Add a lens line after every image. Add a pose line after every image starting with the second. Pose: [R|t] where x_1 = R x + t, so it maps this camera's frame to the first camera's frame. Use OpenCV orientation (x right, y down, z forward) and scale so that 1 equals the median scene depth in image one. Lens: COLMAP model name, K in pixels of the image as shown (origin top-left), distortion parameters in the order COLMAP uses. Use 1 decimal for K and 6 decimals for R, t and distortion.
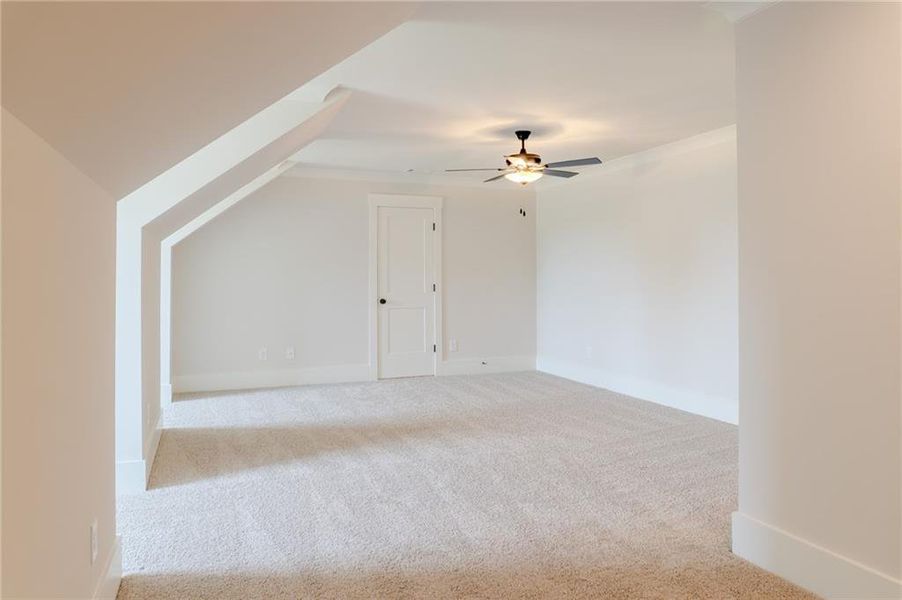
lens RADIAL K [[610.7, 0, 451.5], [0, 610.7, 269.7], [0, 0, 1]] dist [-0.025517, -0.000166]
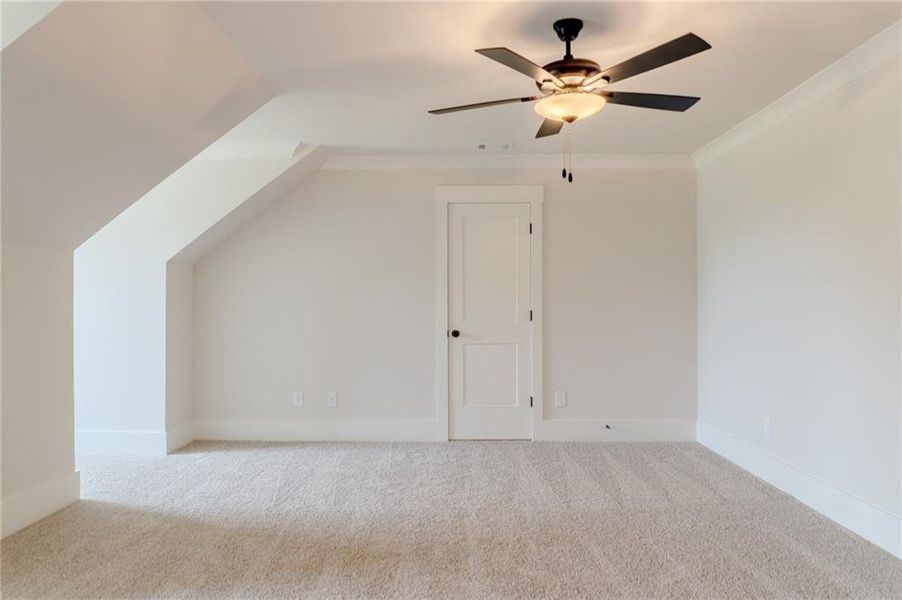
lens RADIAL K [[605.3, 0, 450.6], [0, 605.3, 303.9], [0, 0, 1]] dist [-0.020406, -0.001143]
pose [[0.922142, -0.001100, -0.386849, 0.160889], [0.005592, 0.999929, 0.010485, 0.008901], [0.386810, -0.011832, 0.922083, 0.334239]]
